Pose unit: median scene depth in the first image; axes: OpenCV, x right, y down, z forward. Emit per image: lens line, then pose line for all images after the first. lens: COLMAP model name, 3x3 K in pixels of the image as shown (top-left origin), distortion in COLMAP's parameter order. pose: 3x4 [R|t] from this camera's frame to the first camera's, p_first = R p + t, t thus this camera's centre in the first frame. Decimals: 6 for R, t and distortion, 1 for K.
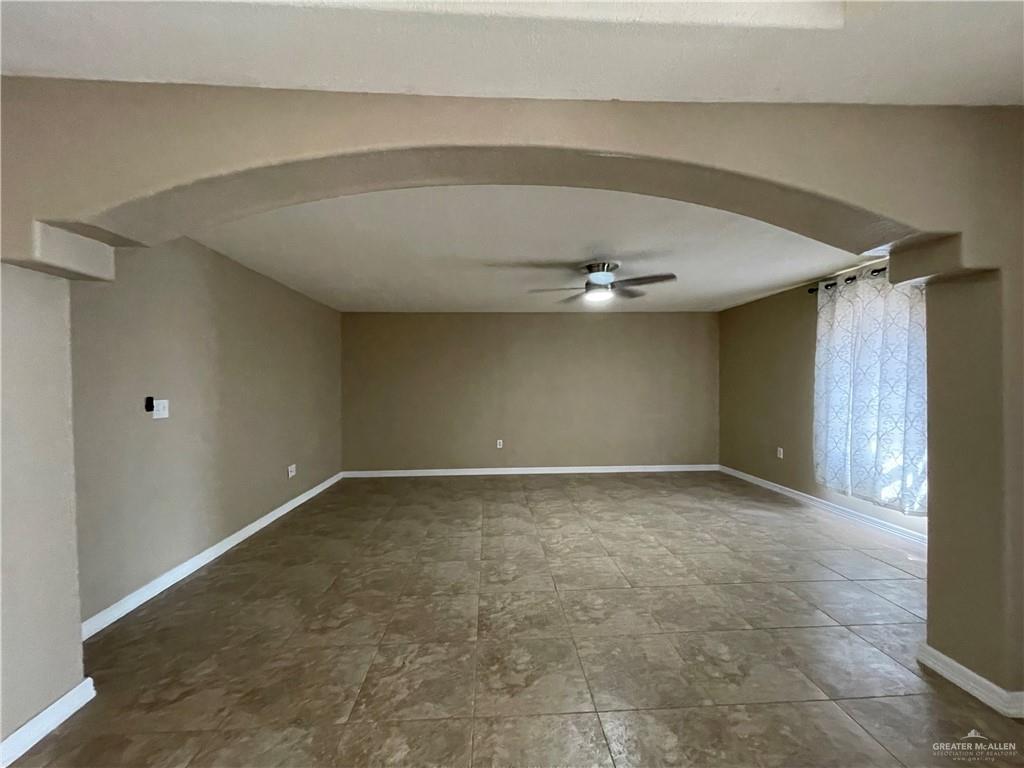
lens RADIAL K [[411.7, 0, 513.4], [0, 411.7, 389.2], [0, 0, 1]] dist [-0.000372, 0.000345]
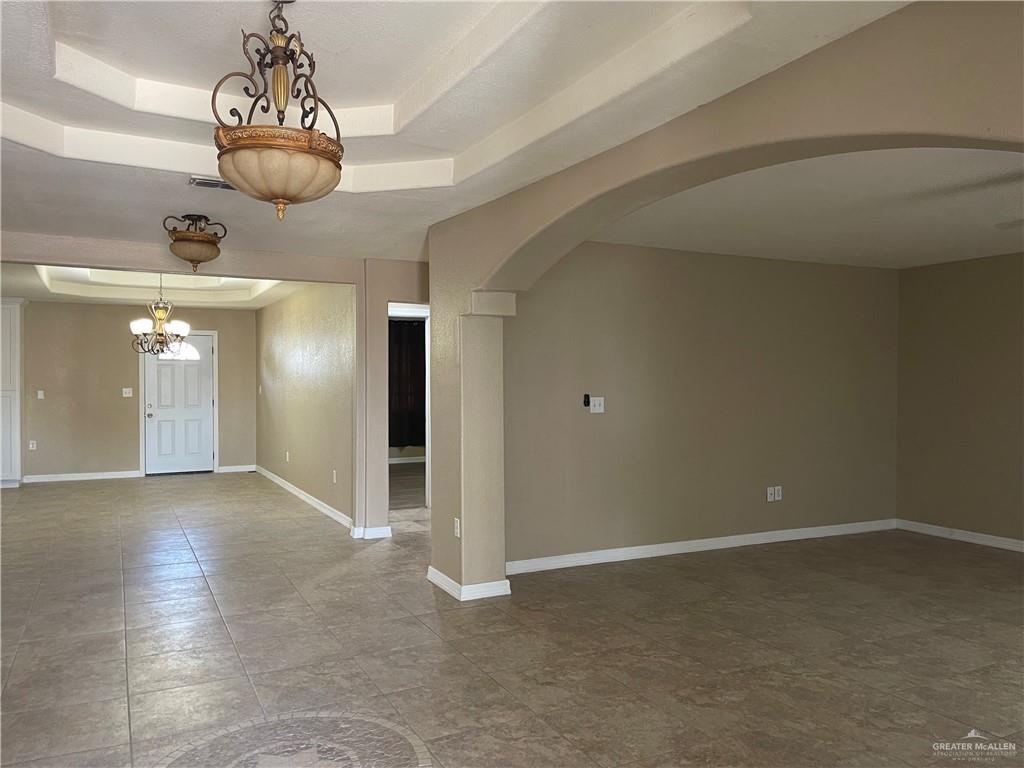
lens RADIAL K [[745.9, 0, 512.6], [0, 745.9, 385.0], [0, 0, 1]] dist [0.006225, -0.000641]
pose [[0.418378, 0.013858, -0.908167, 0.962828], [-0.016954, 0.999829, 0.007446, -0.019707], [0.908115, 0.012282, 0.418542, -0.088336]]
